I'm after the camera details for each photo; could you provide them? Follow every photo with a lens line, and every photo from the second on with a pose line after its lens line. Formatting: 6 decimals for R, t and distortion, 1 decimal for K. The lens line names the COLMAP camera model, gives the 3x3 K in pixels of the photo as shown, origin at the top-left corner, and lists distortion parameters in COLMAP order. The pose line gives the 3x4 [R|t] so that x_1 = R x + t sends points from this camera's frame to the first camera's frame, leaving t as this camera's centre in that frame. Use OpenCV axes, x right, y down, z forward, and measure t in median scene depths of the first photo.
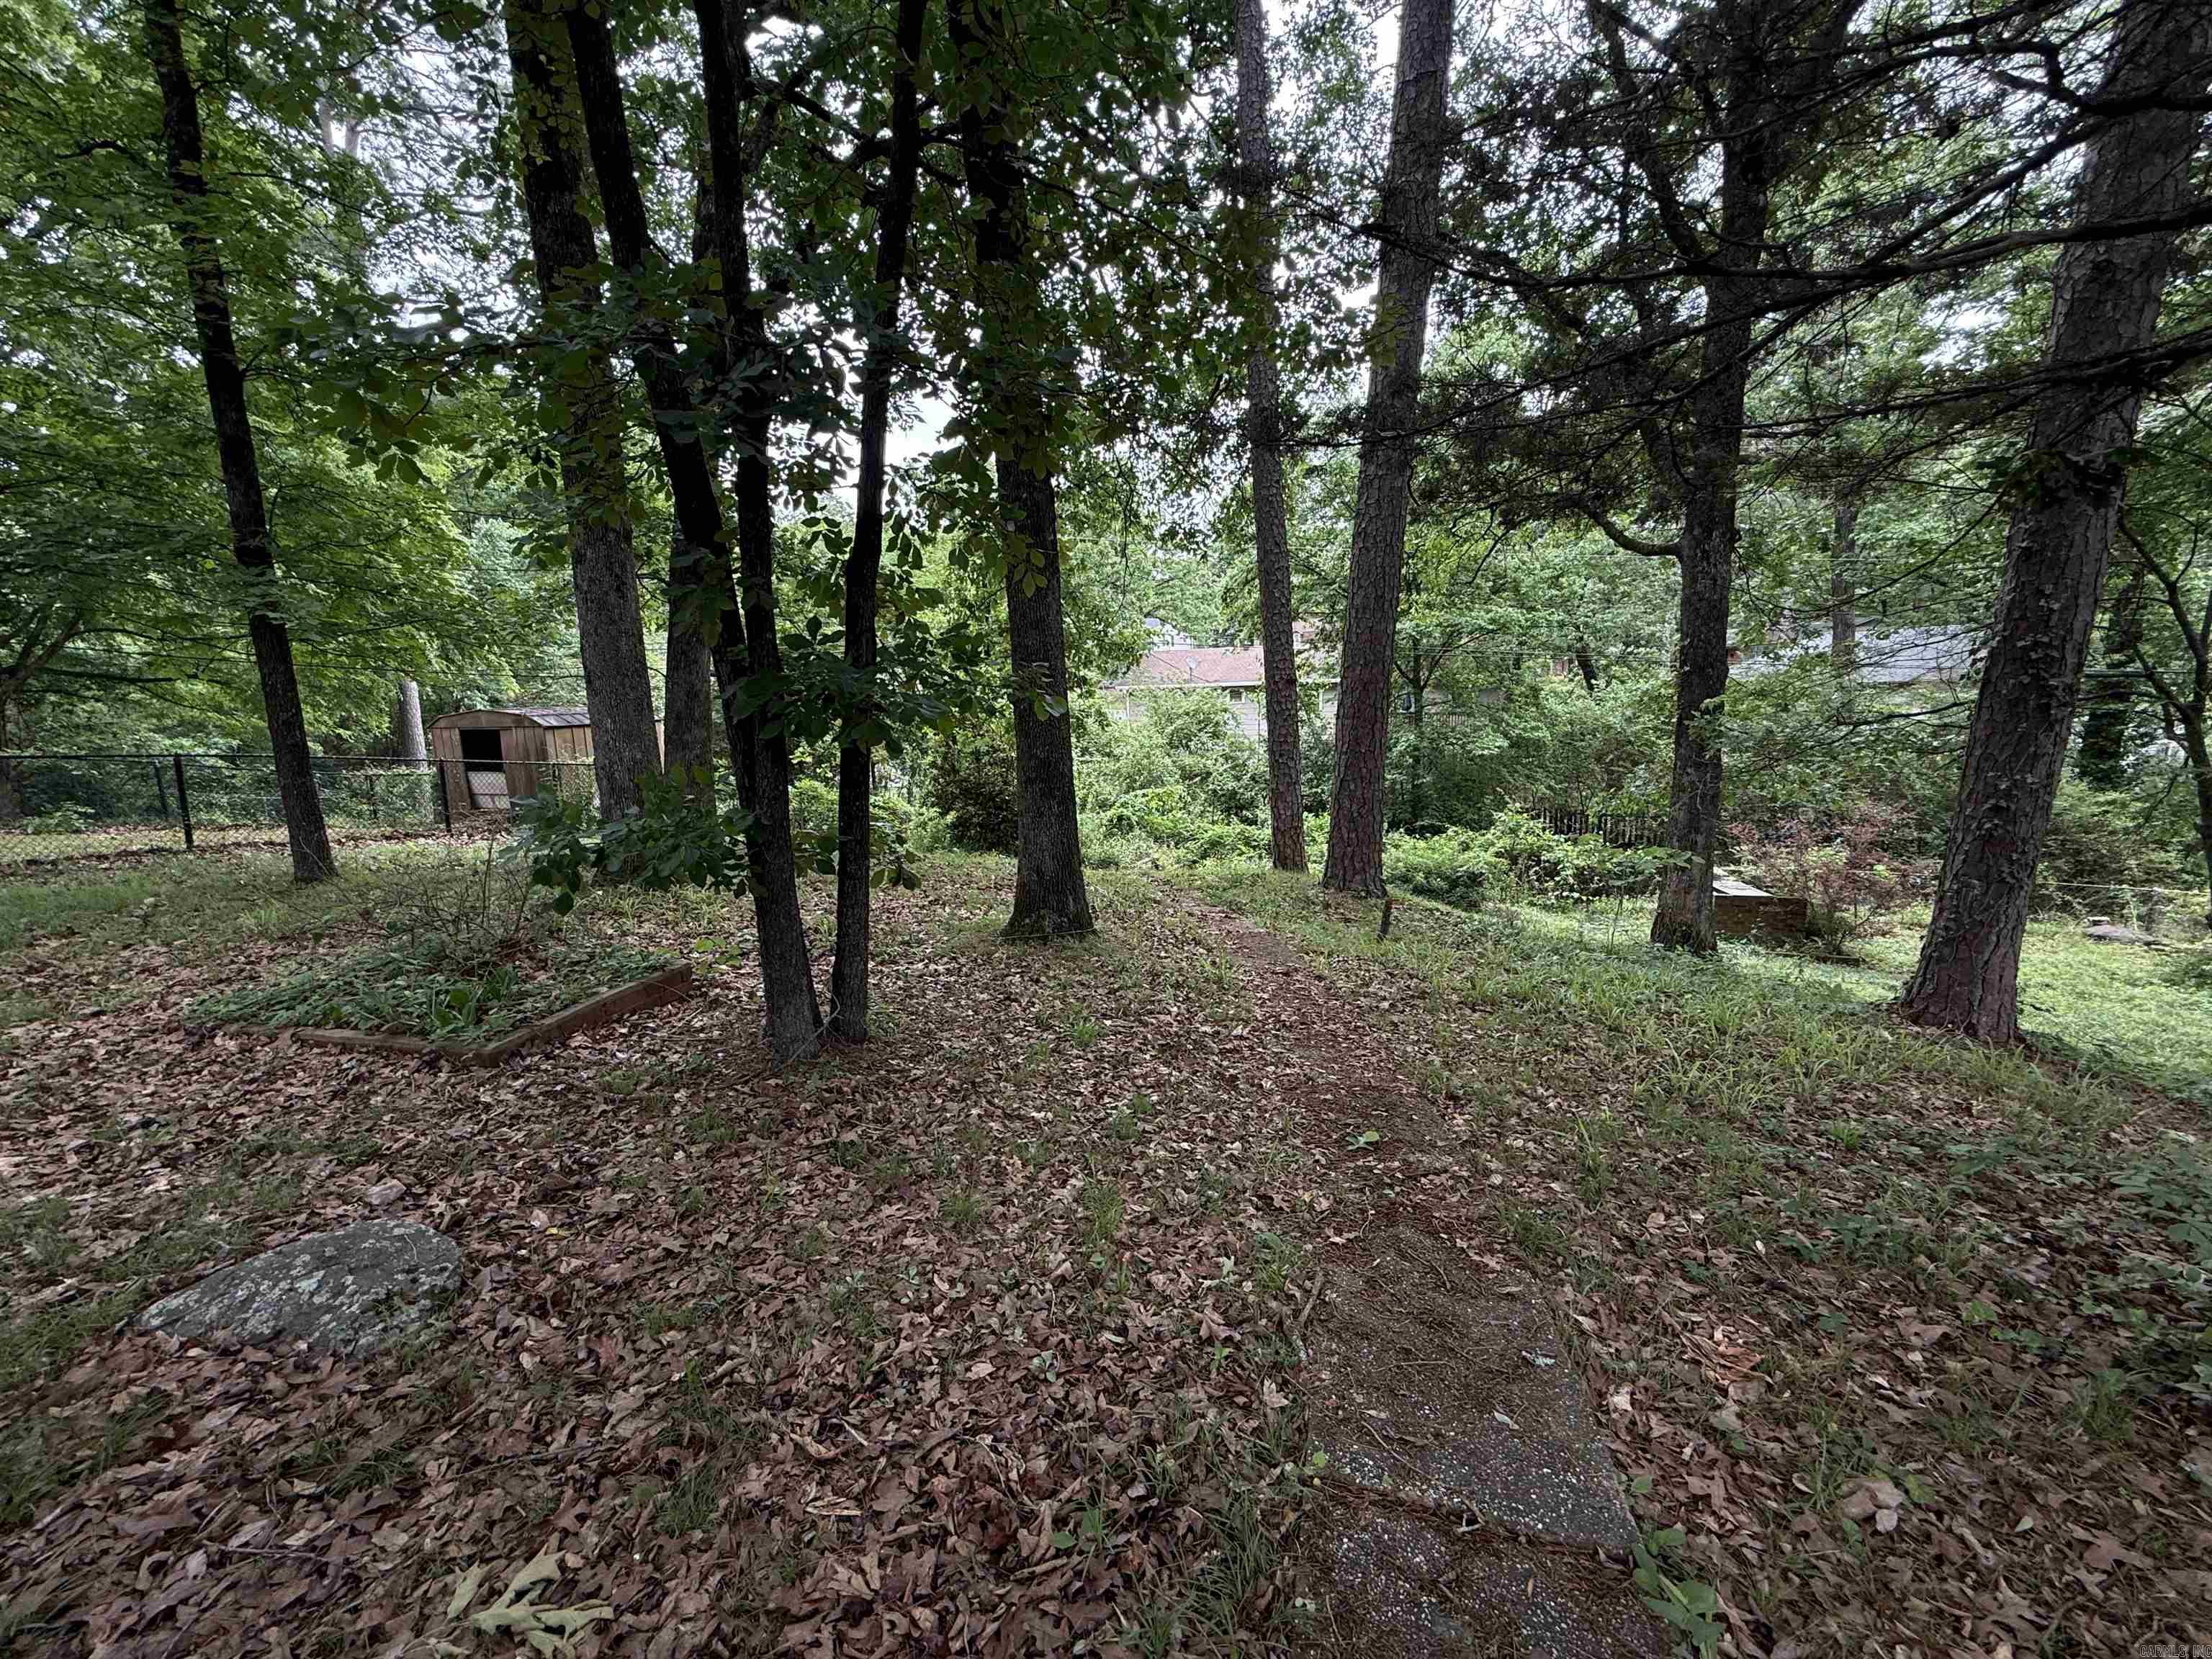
lens RADIAL K [[882.4, 0, 1106.0], [0, 882.4, 829.5], [0, 0, 1]] dist [-0.001959, 0.001113]
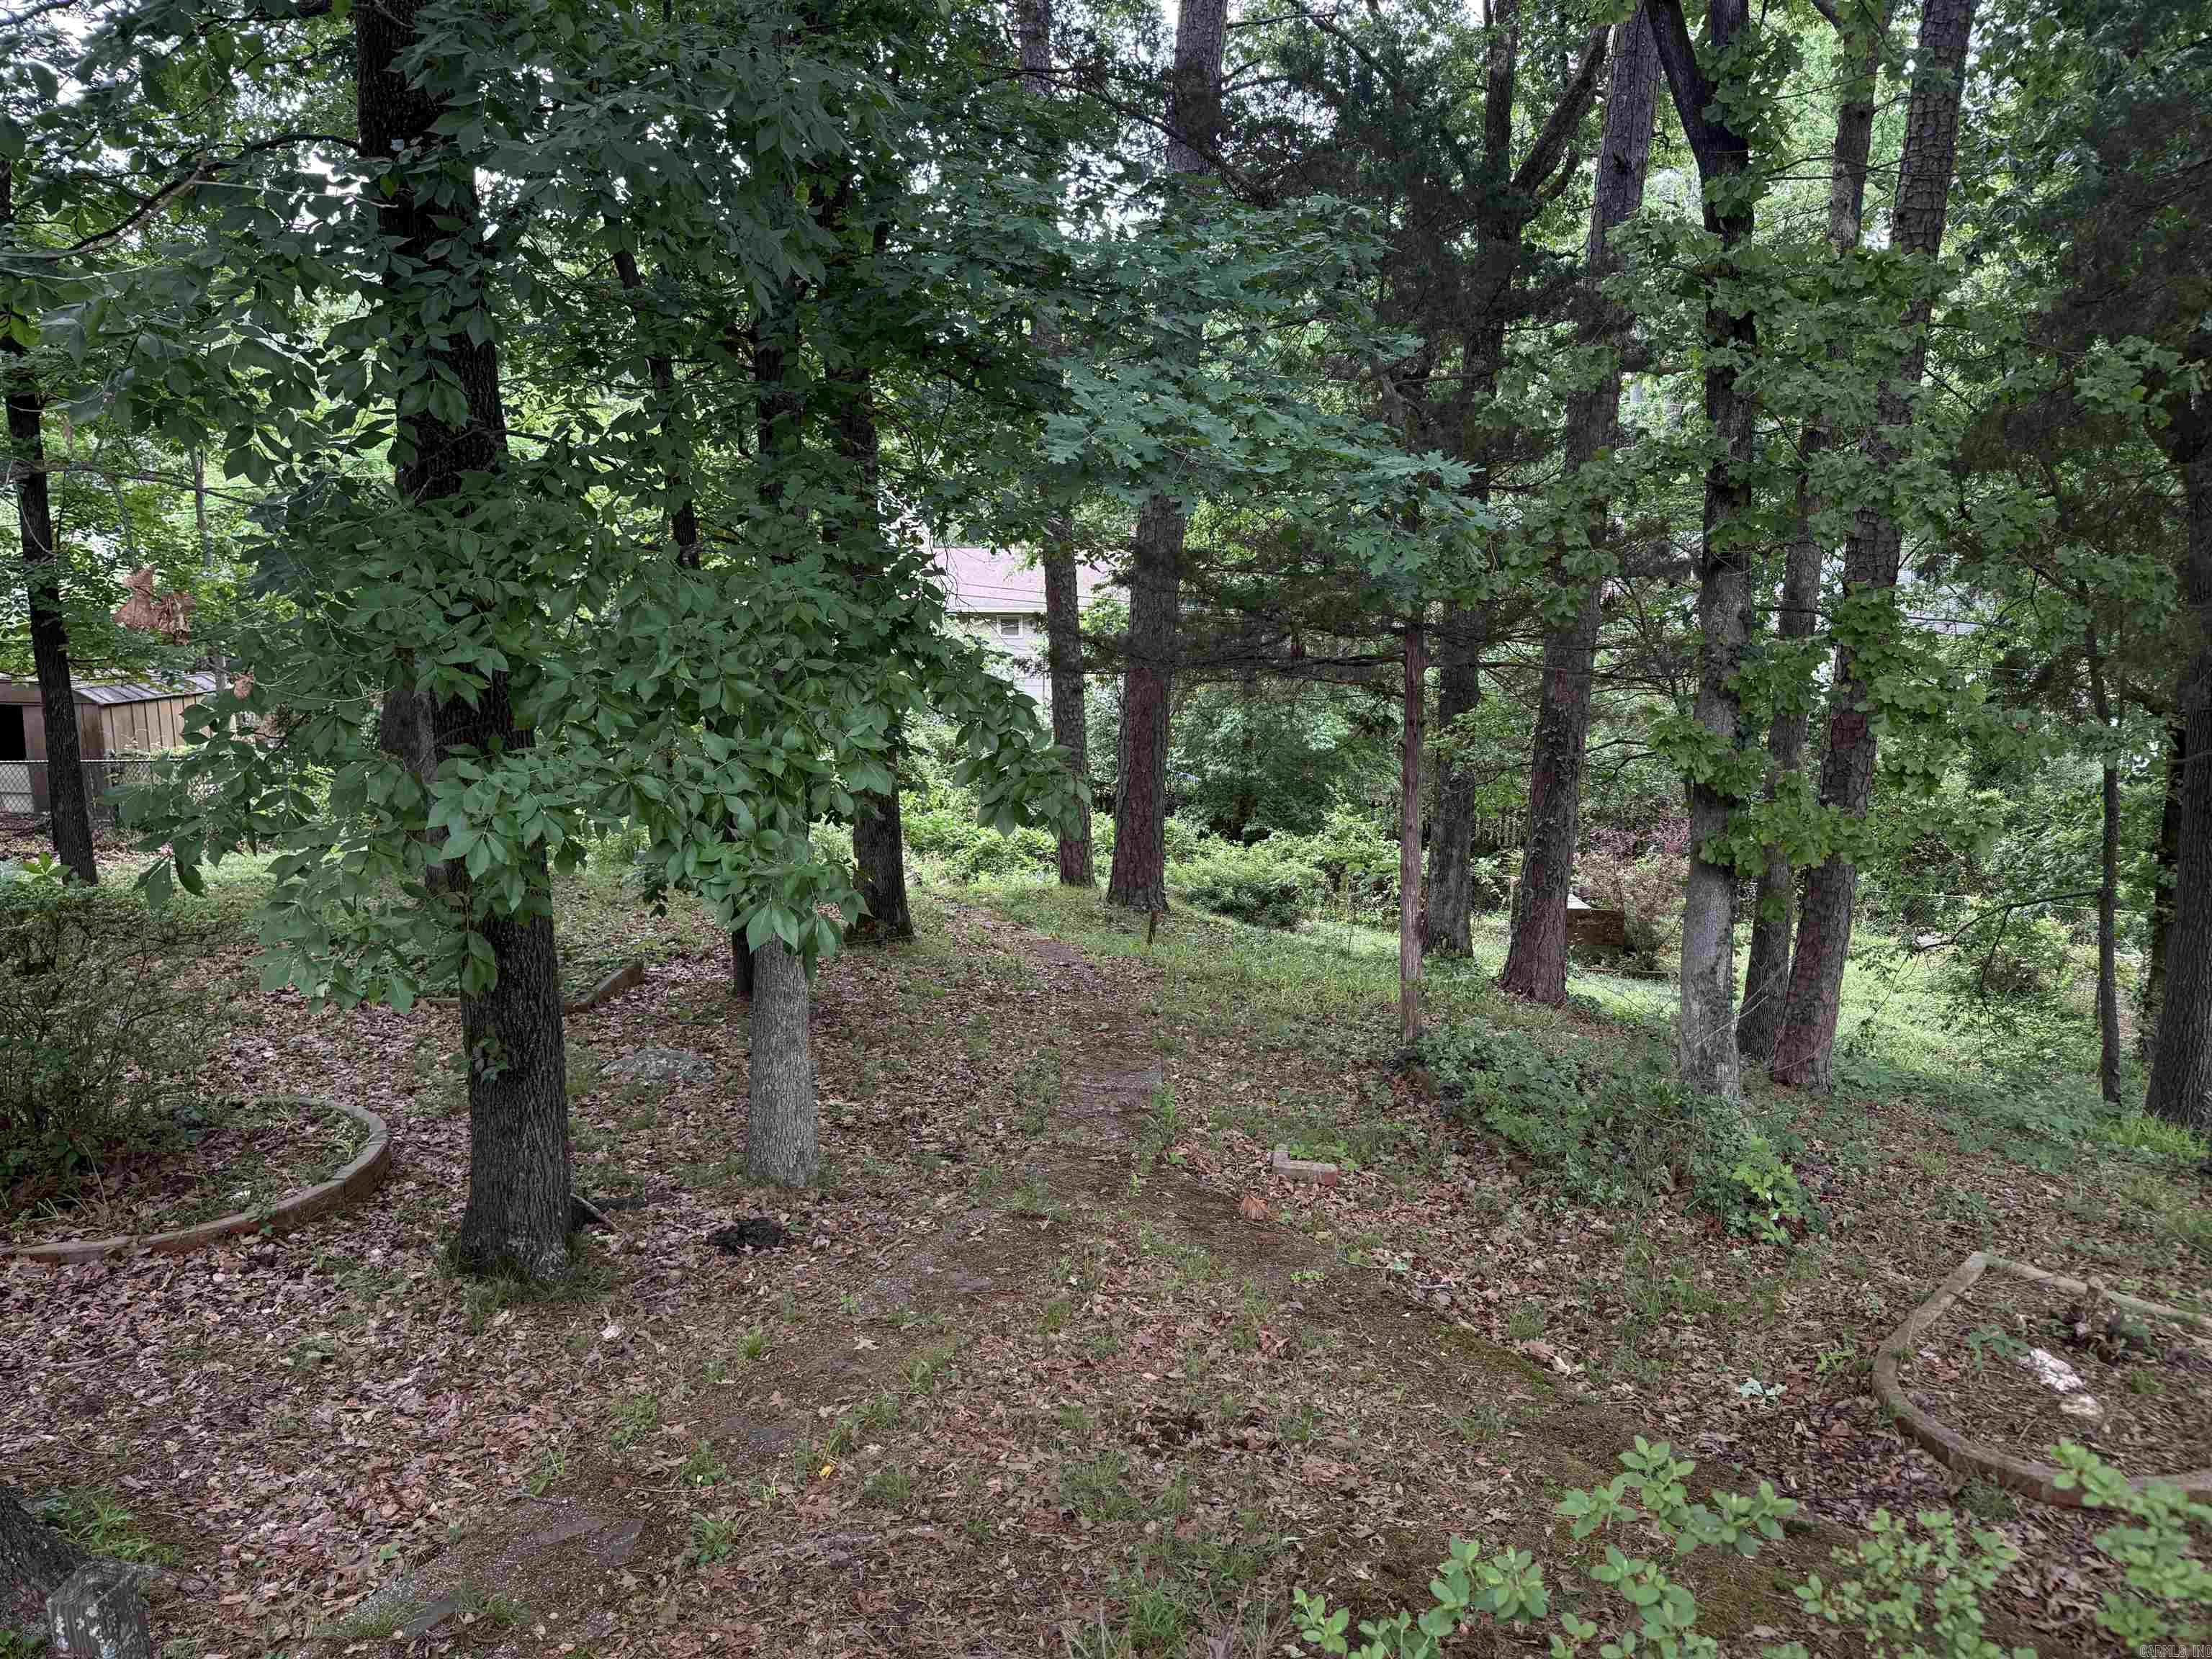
lens RADIAL K [[1549.9, 0, 1116.9], [0, 1549.9, 837.1], [0, 0, 1]] dist [0.091837, -0.143331]
pose [[0.976028, -0.003094, 0.217623, -0.081080], [-0.000093, 0.999893, 0.014634, -0.021987], [-0.217645, -0.014303, 0.975923, -0.457329]]
